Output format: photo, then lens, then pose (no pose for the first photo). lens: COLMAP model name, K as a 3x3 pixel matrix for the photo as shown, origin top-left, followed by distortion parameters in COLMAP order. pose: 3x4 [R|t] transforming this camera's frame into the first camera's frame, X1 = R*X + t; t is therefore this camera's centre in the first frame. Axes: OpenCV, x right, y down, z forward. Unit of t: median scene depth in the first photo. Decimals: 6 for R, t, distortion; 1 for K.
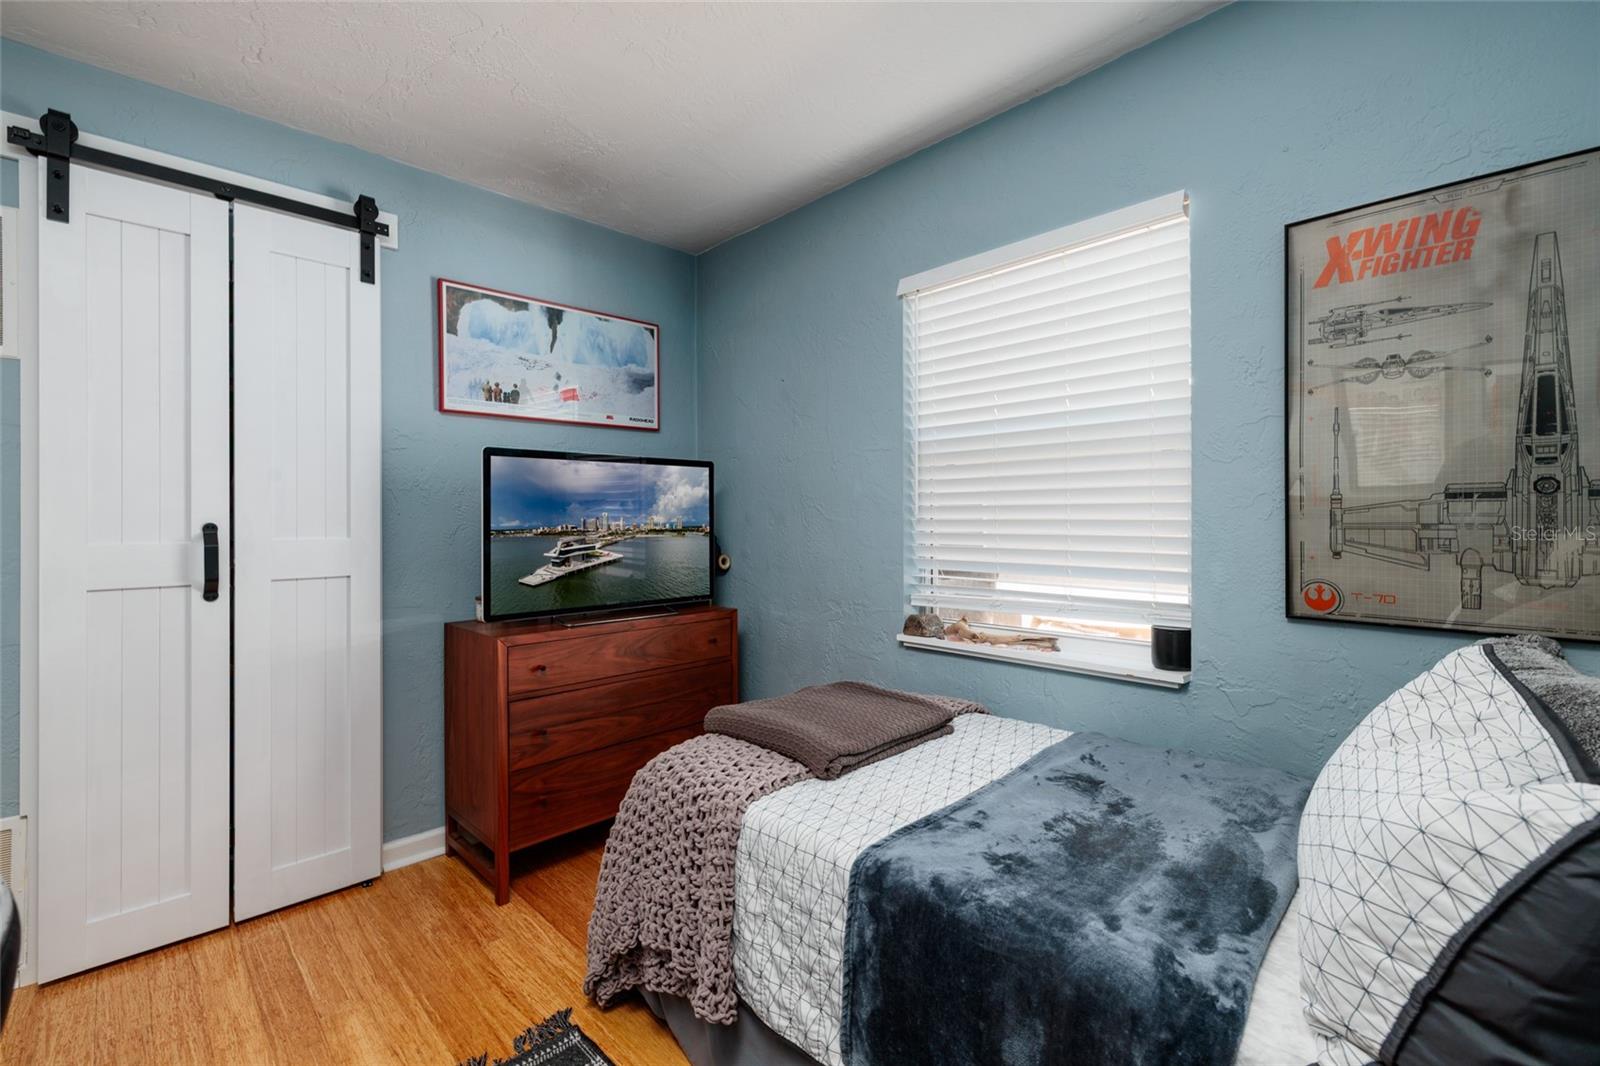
lens RADIAL K [[701.3, 0, 801.8], [0, 701.3, 520.4], [0, 0, 1]] dist [0.002008, 0.000135]
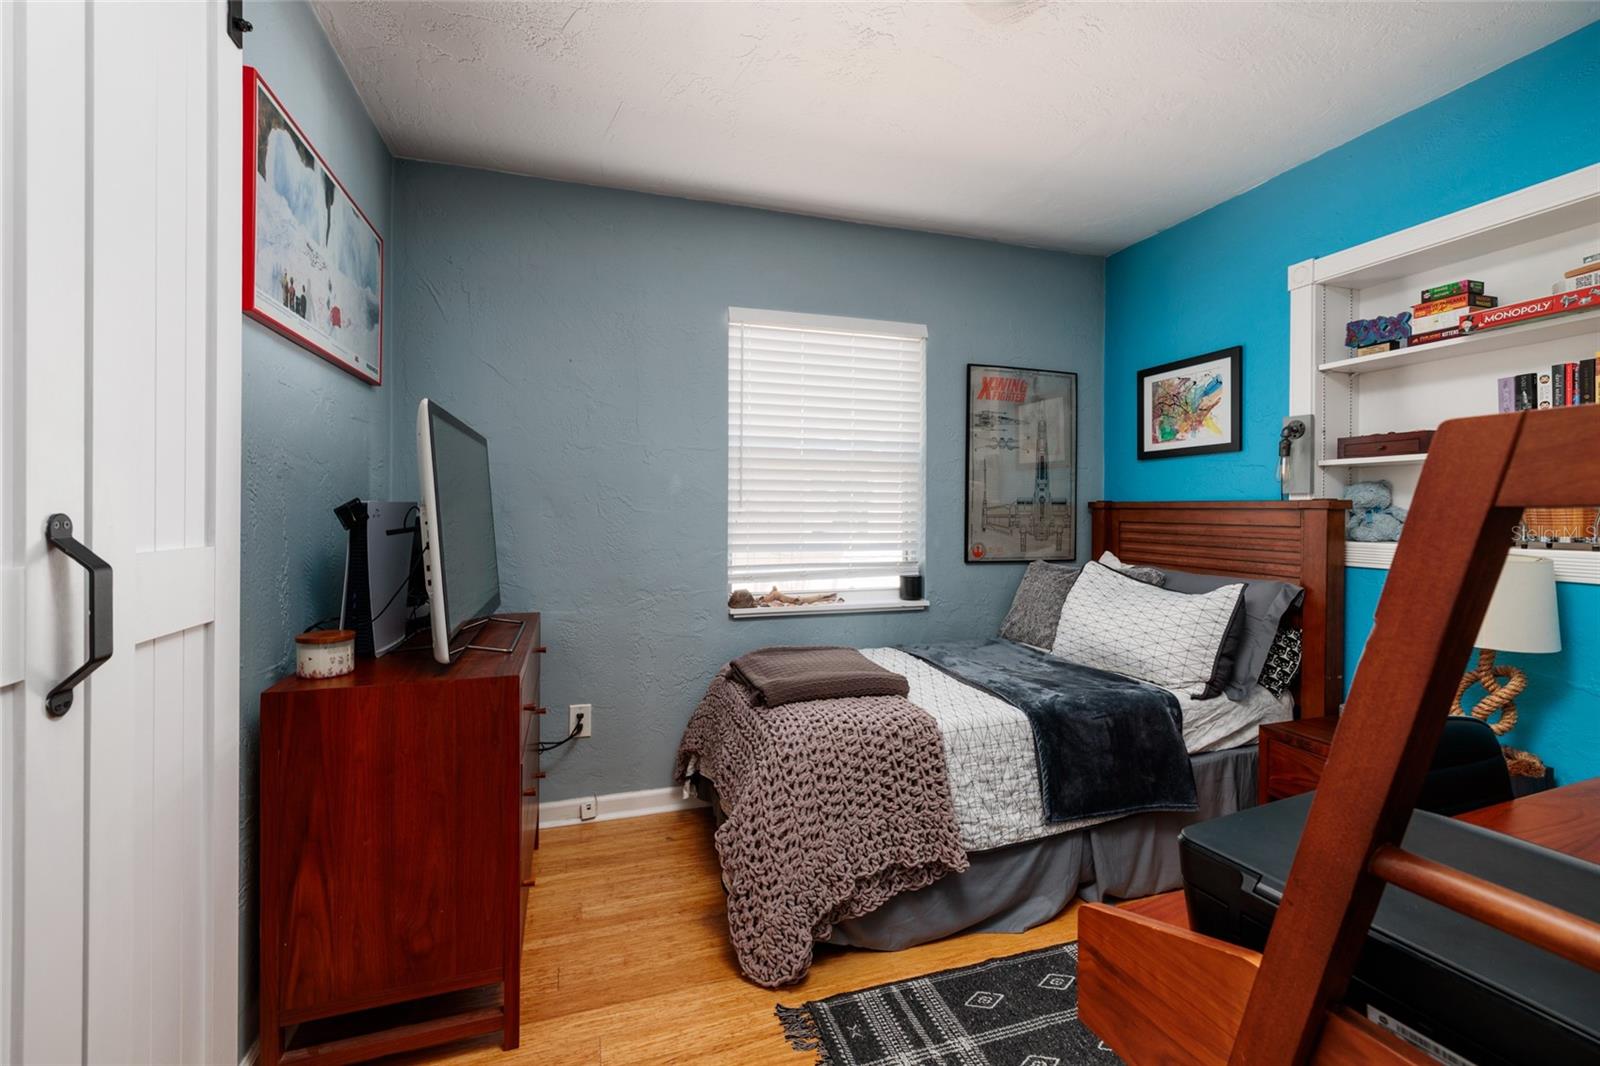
lens RADIAL K [[687.2, 0, 805.4], [0, 687.2, 515.7], [0, 0, 1]] dist [0.002474, 0.000171]
pose [[0.432658, -0.002238, 0.901555, -1.170427], [-0.004478, 0.999979, 0.004631, -0.000362], [-0.901547, -0.006040, 0.432639, 0.541929]]
